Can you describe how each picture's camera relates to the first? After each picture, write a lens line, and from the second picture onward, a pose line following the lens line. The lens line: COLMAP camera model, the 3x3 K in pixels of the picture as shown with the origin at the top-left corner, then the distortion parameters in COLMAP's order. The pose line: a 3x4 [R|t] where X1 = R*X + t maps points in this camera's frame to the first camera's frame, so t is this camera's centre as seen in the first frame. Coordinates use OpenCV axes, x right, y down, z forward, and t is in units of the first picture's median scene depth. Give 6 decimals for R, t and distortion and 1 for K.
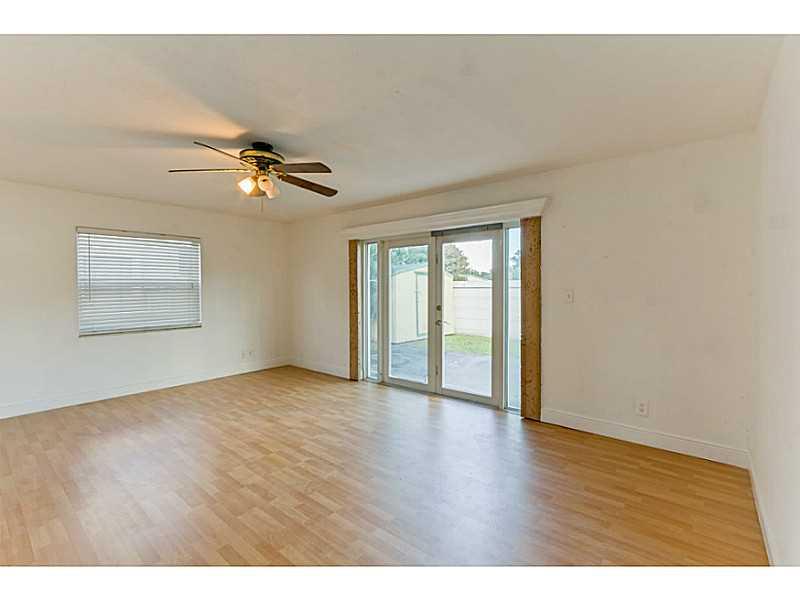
lens RADIAL K [[376.4, 0, 400.6], [0, 376.4, 297.1], [0, 0, 1]] dist [-0.015535, 0.000106]
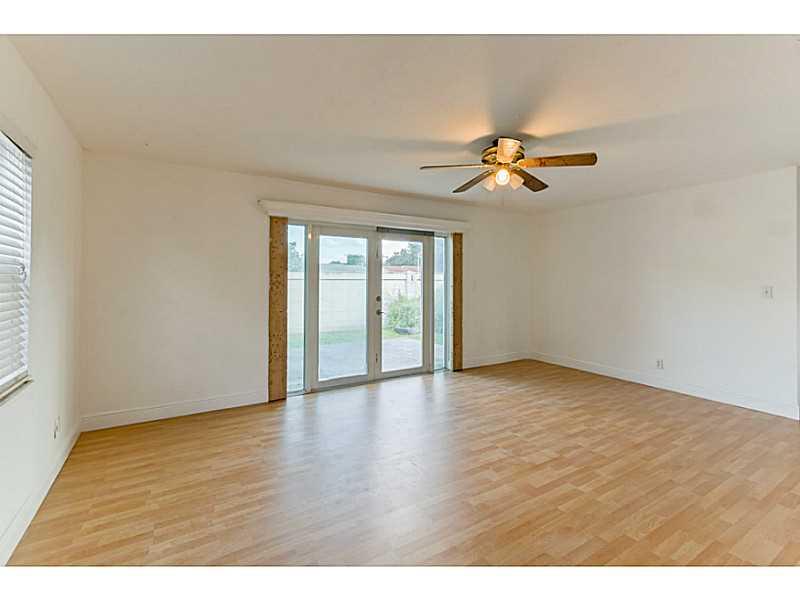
lens RADIAL K [[376.4, 0, 408.2], [0, 376.4, 279.1], [0, 0, 1]] dist [-0.015535, 0.000106]
pose [[0.294926, 0.007861, 0.955488, -1.018301], [0.018983, 0.999721, -0.014084, -0.011795], [-0.955332, 0.022292, 0.294694, 0.683399]]
